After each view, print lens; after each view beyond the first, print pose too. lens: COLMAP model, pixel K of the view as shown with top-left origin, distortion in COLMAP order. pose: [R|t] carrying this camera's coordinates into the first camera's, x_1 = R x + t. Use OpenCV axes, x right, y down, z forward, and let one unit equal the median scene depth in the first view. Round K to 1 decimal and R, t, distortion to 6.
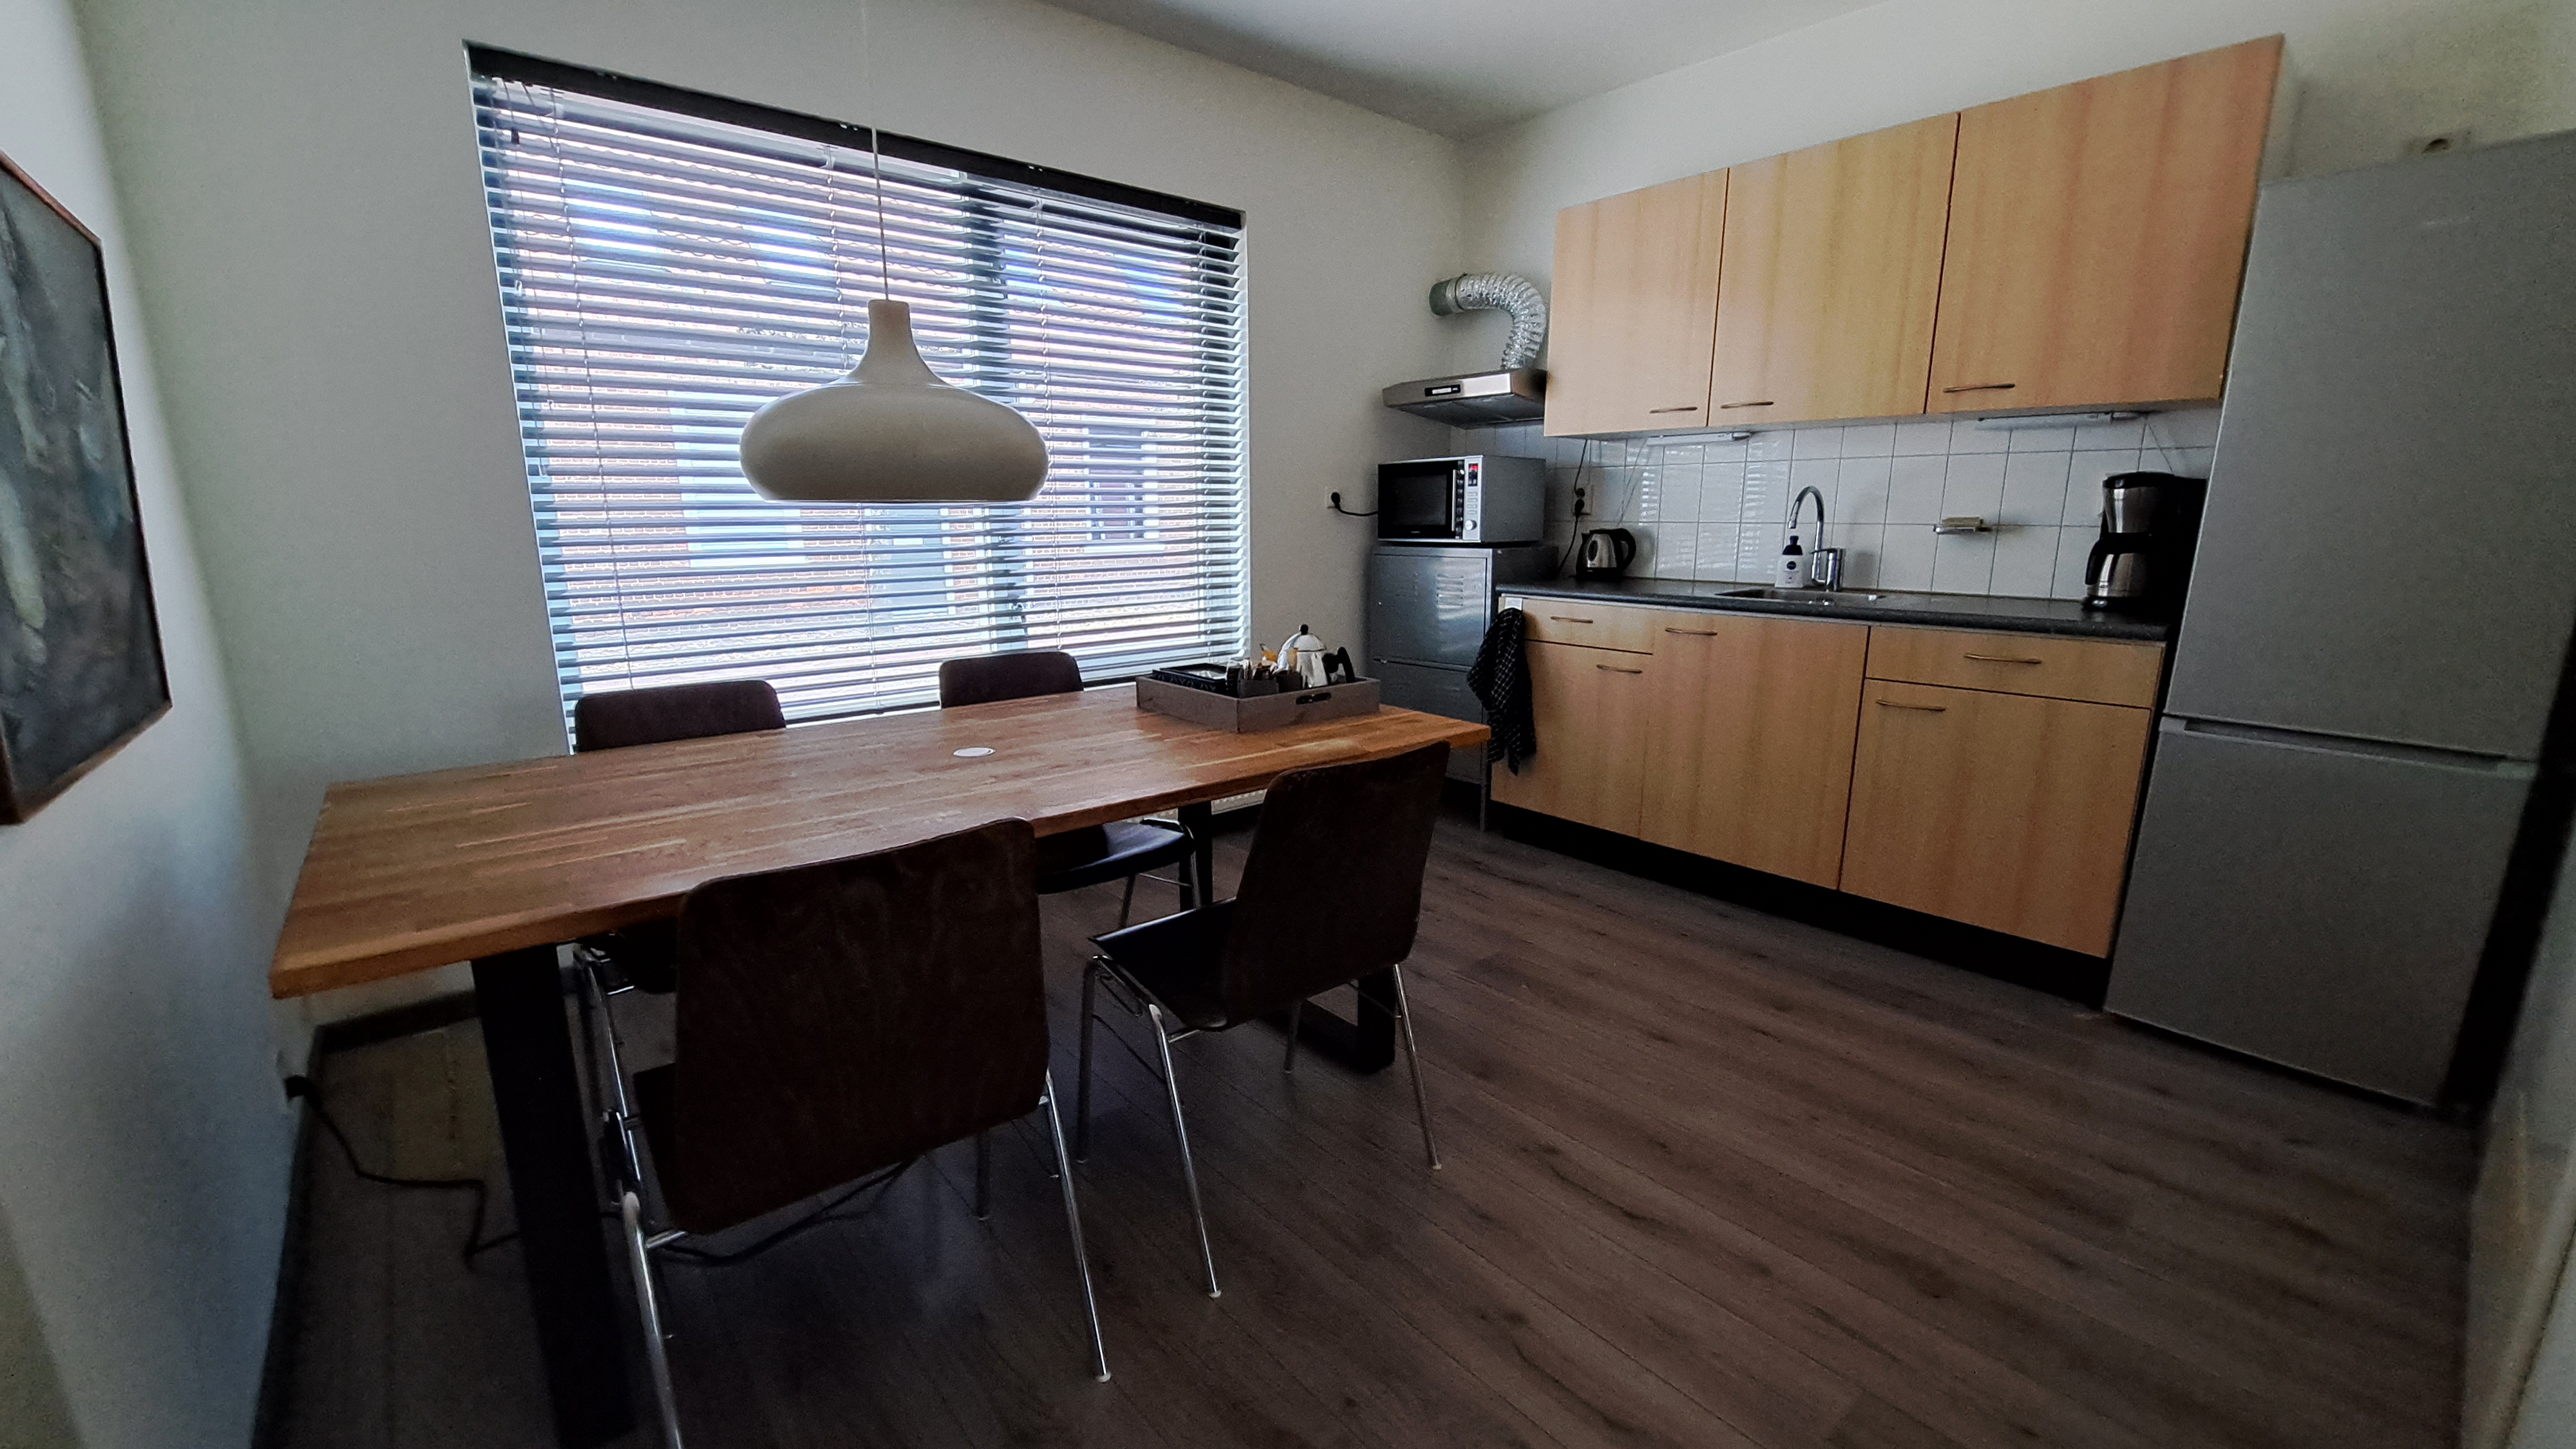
lens RADIAL K [[1018.0, 0, 1287.9], [0, 1018.0, 727.8], [0, 0, 1]] dist [-0.000692, 0.000051]
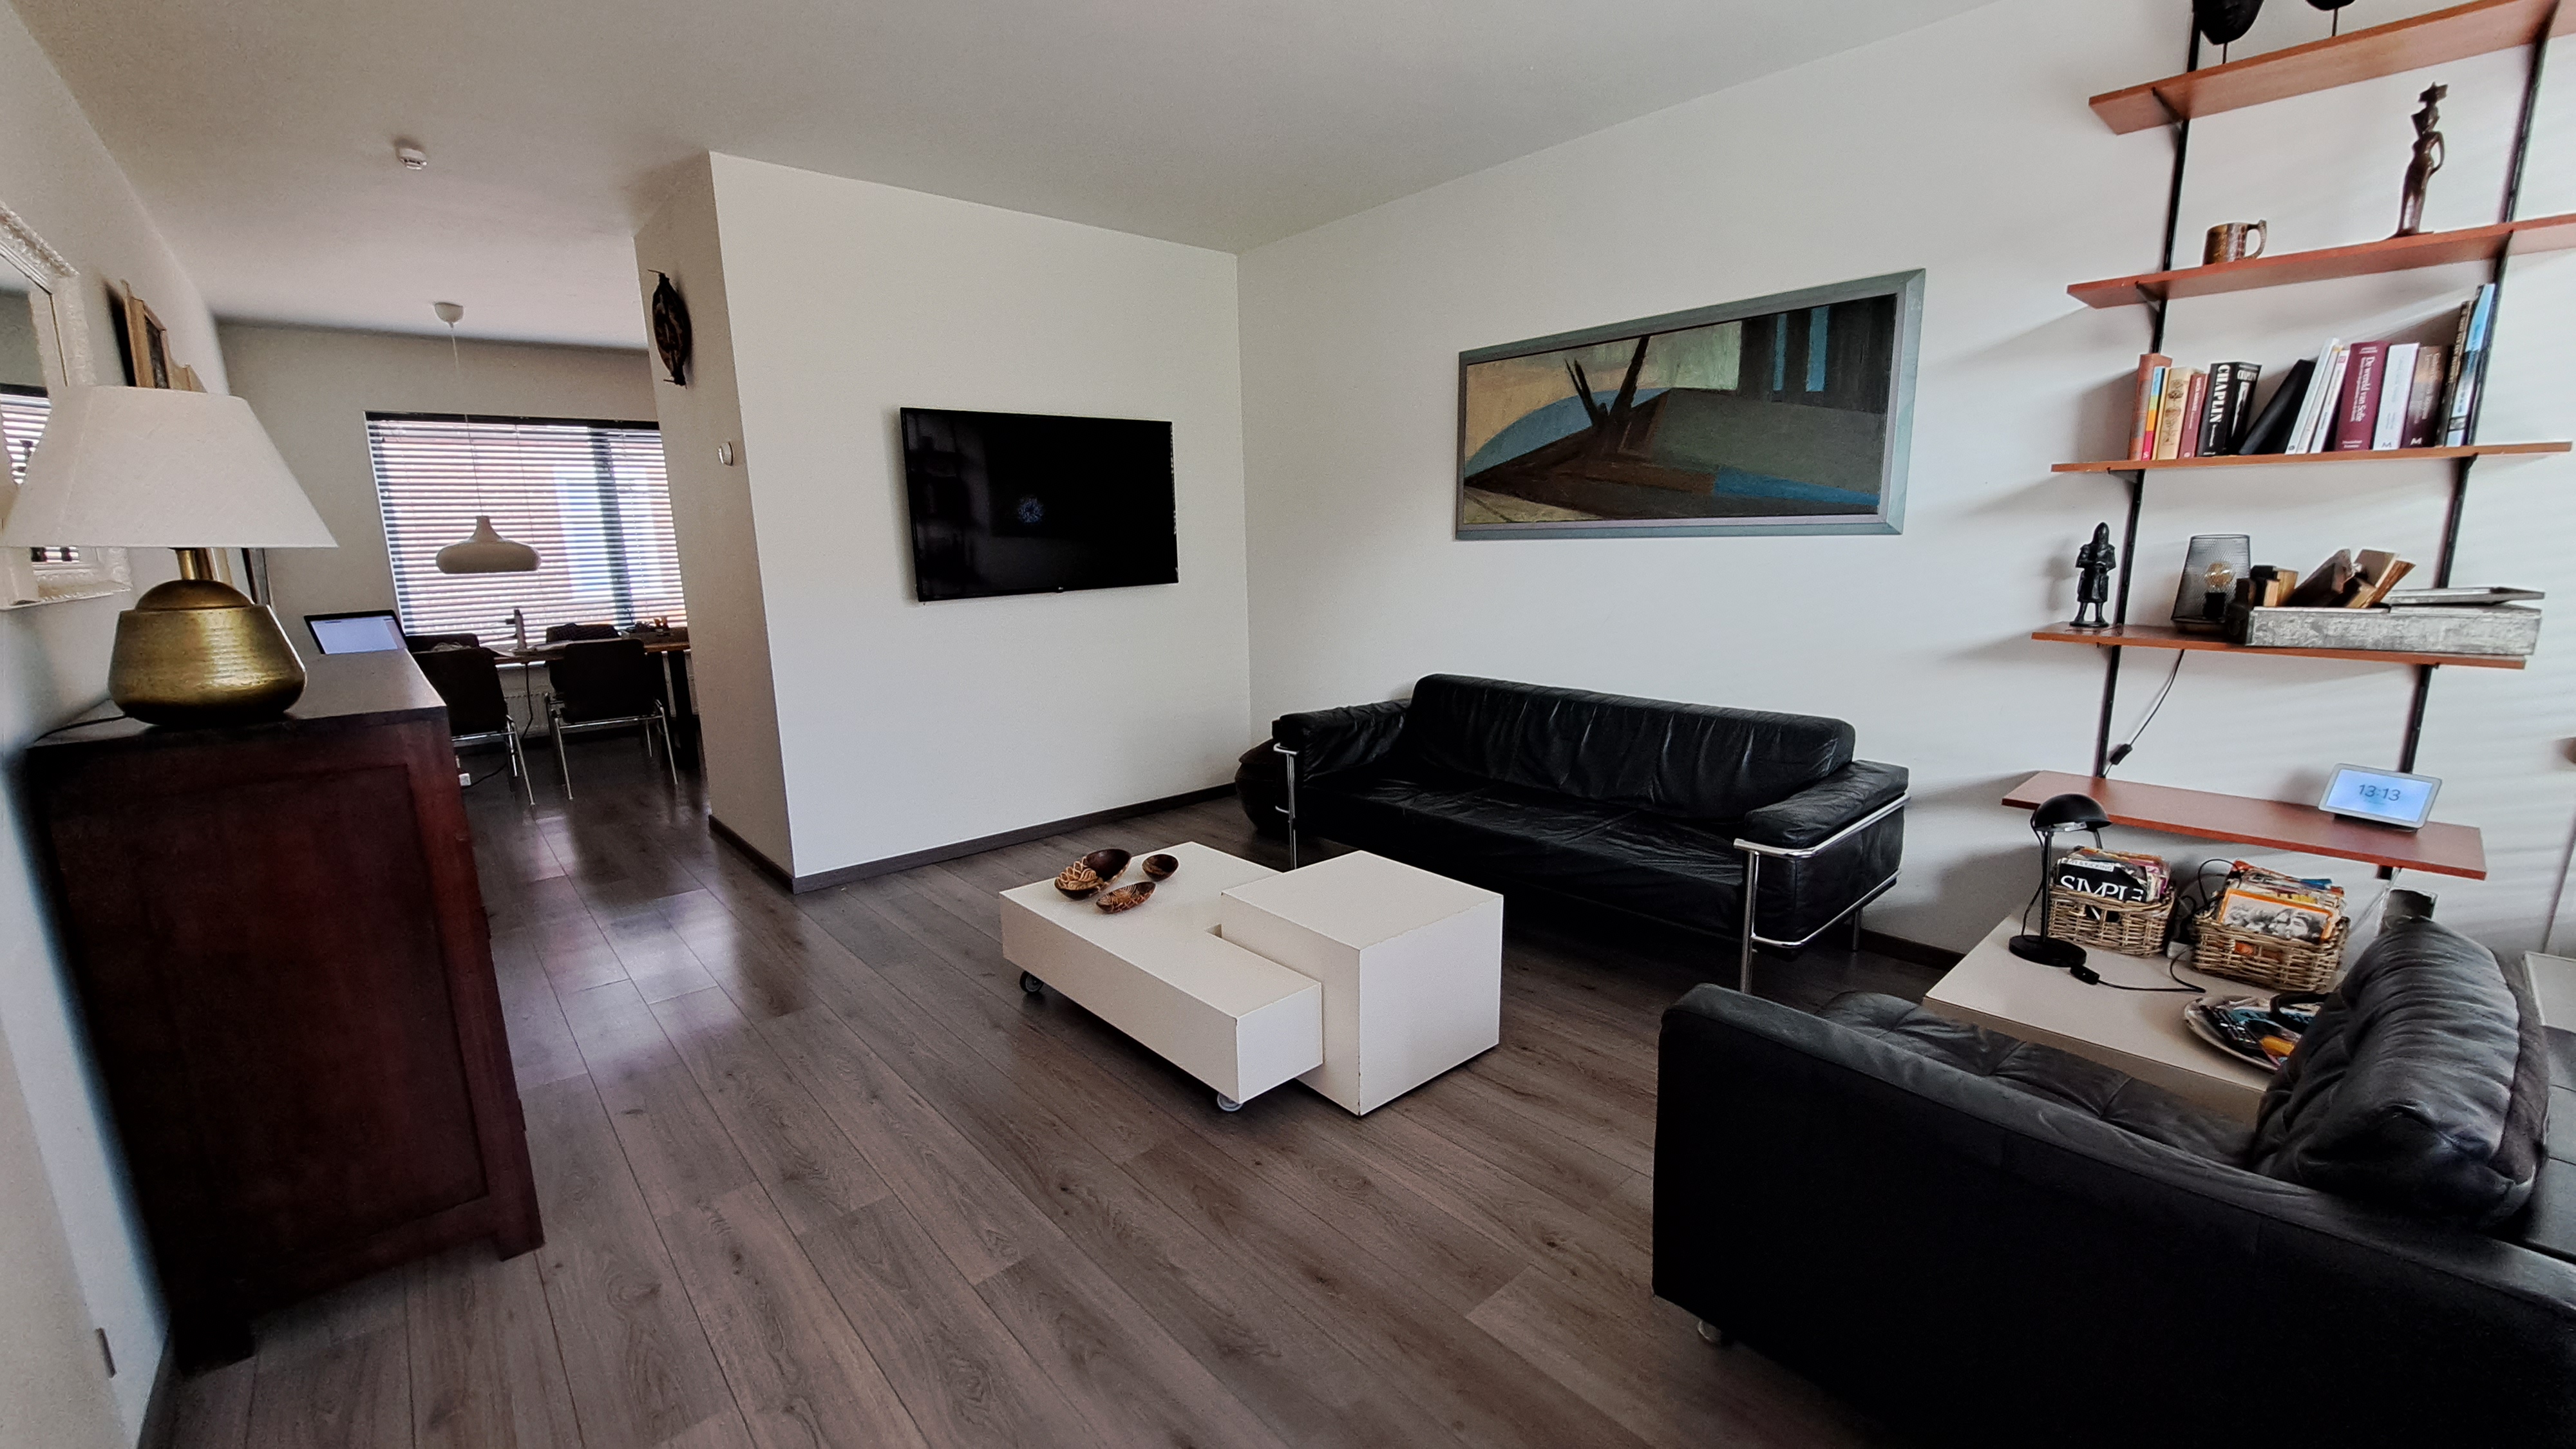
lens RADIAL K [[1018.0, 0, 1287.7], [0, 1018.0, 729.8], [0, 0, 1]] dist [-0.000692, 0.000051]
pose [[0.998752, -0.034116, 0.036477, 2.189197], [0.035022, 0.999087, -0.024483, 0.501875], [-0.035609, 0.025730, 0.999035, -2.559211]]
